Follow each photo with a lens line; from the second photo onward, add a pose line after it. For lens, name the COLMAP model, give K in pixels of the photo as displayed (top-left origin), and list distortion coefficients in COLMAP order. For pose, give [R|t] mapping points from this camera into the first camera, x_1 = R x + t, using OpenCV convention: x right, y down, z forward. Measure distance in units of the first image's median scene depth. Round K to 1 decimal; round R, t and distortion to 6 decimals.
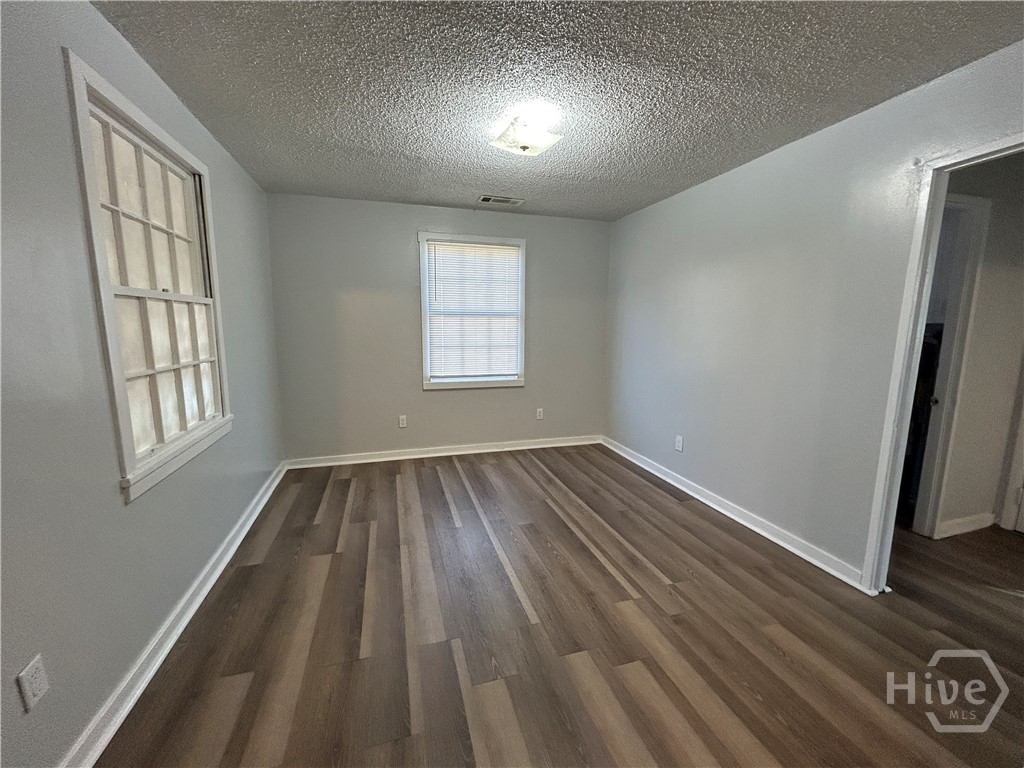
lens RADIAL K [[412.9, 0, 508.8], [0, 412.9, 386.3], [0, 0, 1]] dist [0.001682, 0.000046]
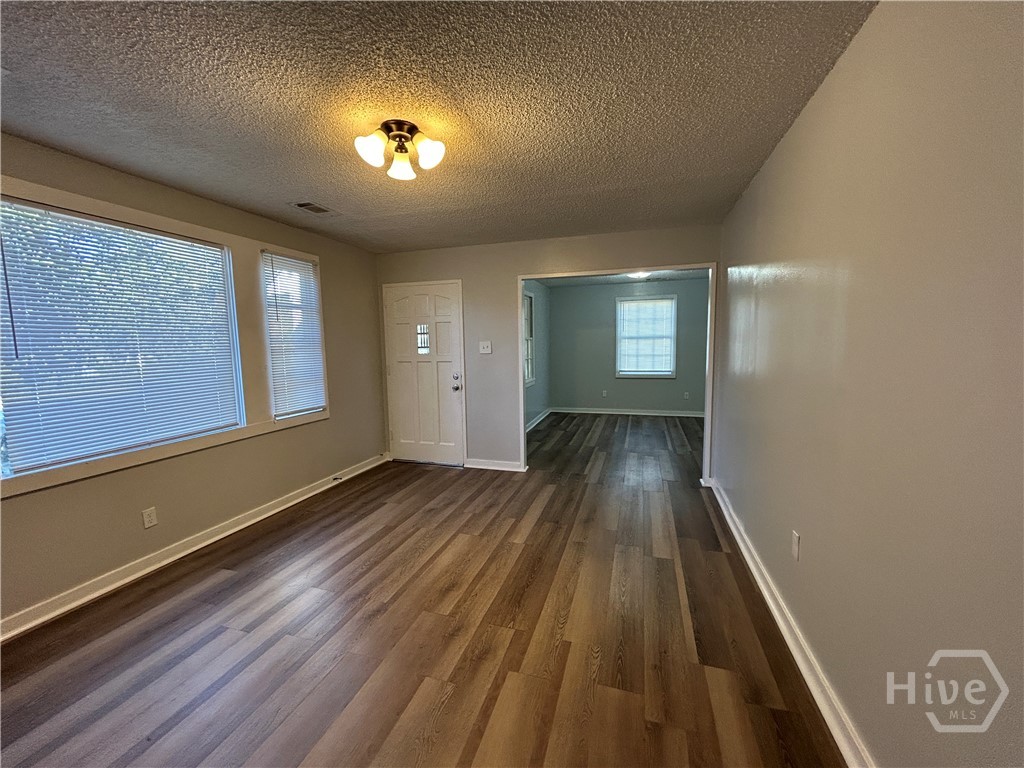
lens RADIAL K [[412.9, 0, 508.6], [0, 412.9, 385.5], [0, 0, 1]] dist [0.001682, 0.000046]
pose [[0.825909, 0.030173, -0.562996, 0.464819], [-0.056495, 0.997970, -0.029392, 0.128529], [0.560966, 0.056082, 0.825937, -0.864008]]
